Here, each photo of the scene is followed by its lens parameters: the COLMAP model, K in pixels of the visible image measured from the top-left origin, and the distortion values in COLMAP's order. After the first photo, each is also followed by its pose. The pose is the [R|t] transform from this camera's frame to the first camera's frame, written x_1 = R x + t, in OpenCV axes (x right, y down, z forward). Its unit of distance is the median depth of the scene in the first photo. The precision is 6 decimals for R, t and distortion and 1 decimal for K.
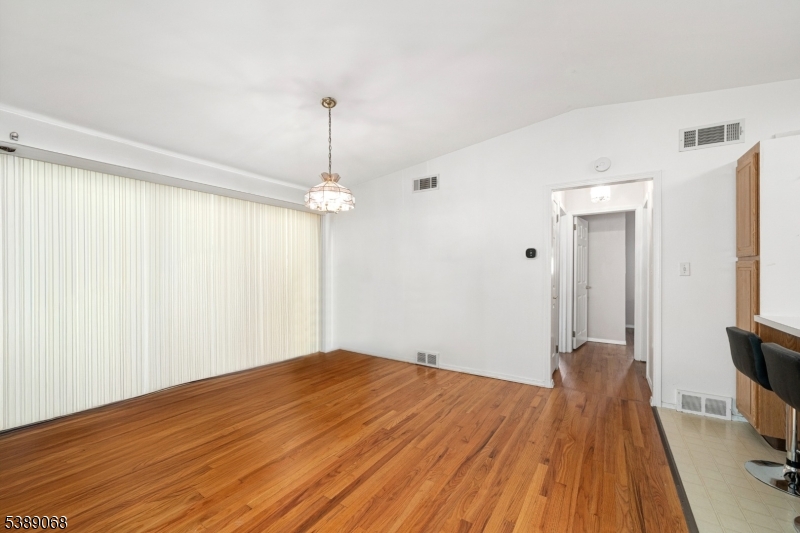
lens RADIAL K [[321.2, 0, 398.3], [0, 321.2, 272.3], [0, 0, 1]] dist [-0.011770, 0.000029]
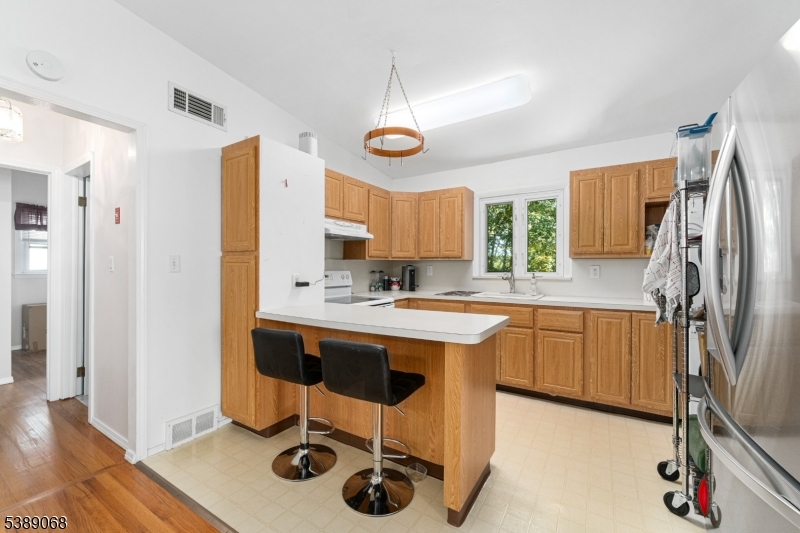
lens RADIAL K [[321.2, 0, 402.2], [0, 321.2, 269.3], [0, 0, 1]] dist [-0.011770, 0.000029]
pose [[-0.039542, -0.001657, 0.999217, 0.104833], [0.001676, 0.999997, 0.001725, 0.003816], [-0.999217, 0.001743, -0.039539, 0.497143]]
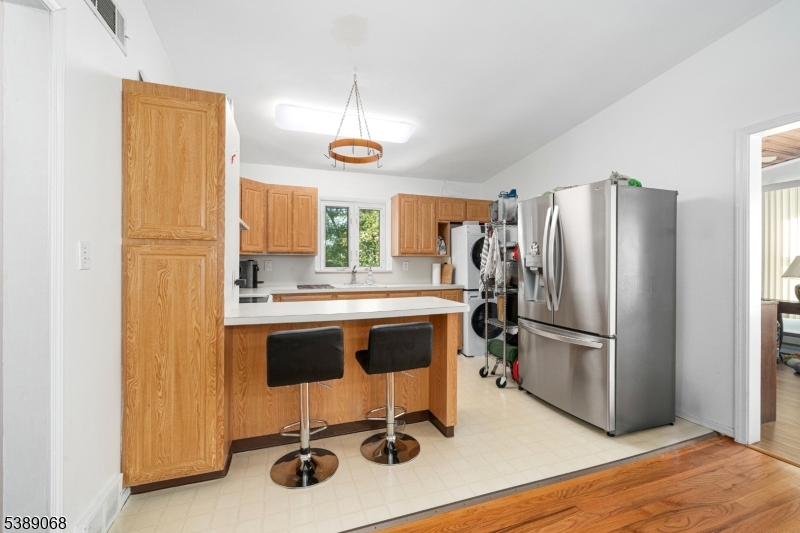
lens RADIAL K [[321.2, 0, 396.5], [0, 321.2, 268.7], [0, 0, 1]] dist [-0.011770, 0.000029]
pose [[-0.789620, -0.008945, 0.613531, 0.262516], [0.000331, 0.999887, 0.015003, 0.004959], [-0.613596, 0.012050, -0.789528, 1.144906]]
